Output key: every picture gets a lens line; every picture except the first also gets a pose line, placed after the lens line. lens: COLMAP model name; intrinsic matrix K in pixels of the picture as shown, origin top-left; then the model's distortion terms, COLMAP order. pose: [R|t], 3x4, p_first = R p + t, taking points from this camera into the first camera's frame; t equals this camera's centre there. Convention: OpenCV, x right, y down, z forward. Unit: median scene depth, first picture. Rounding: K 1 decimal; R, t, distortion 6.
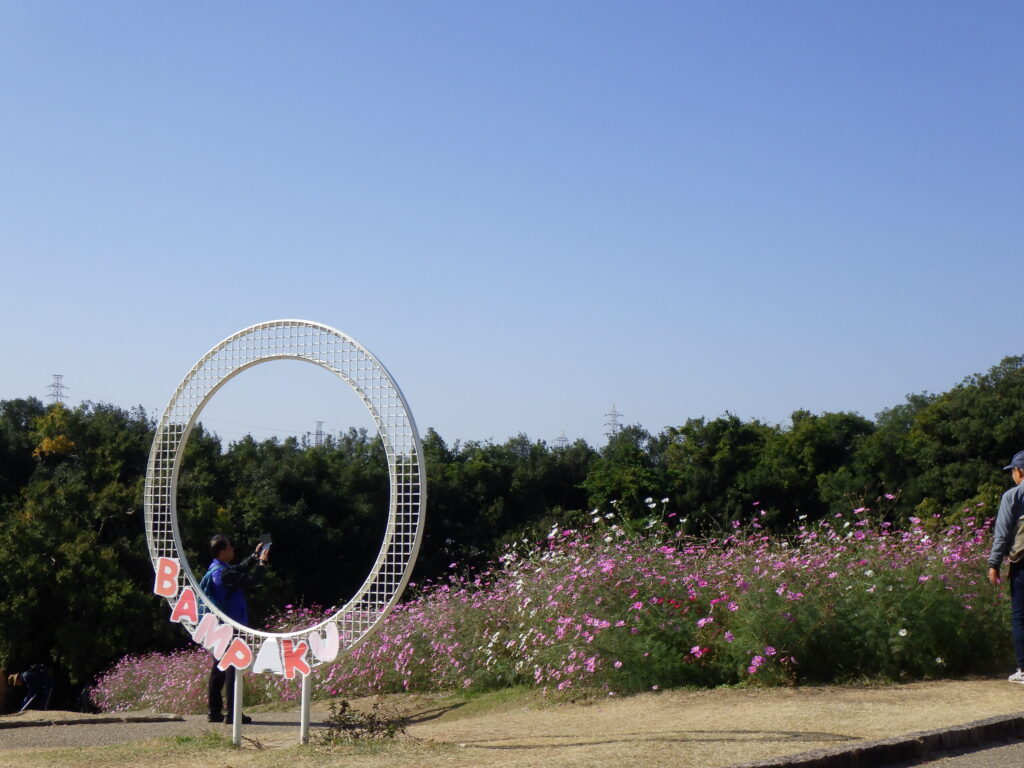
lens RADIAL K [[1545.9, 0, 510.5], [0, 1545.9, 384.5], [0, 0, 1]] dist [-0.011840, 0.000000]
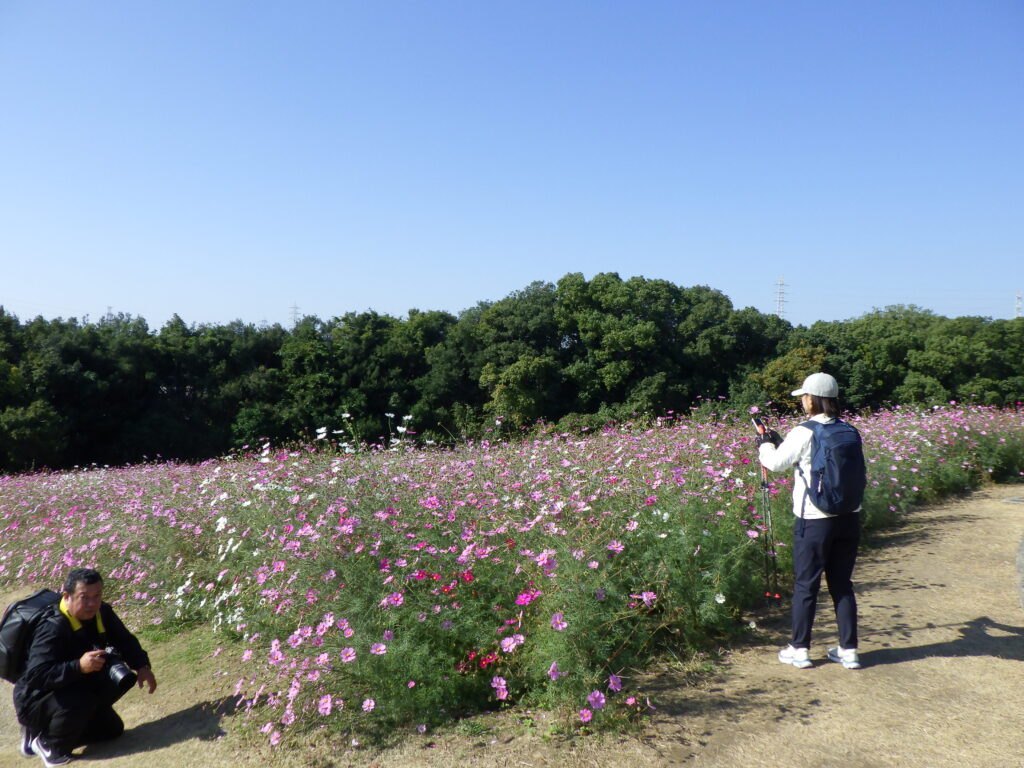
lens RADIAL K [[845.4, 0, 510.0], [0, 845.4, 377.5], [0, 0, 1]] dist [-0.000083, -0.000382]
pose [[0.950399, 0.002175, 0.311026, 0.002733], [-0.032596, 0.995165, 0.092646, 0.002899], [-0.309320, -0.098189, 0.945875, 0.109448]]
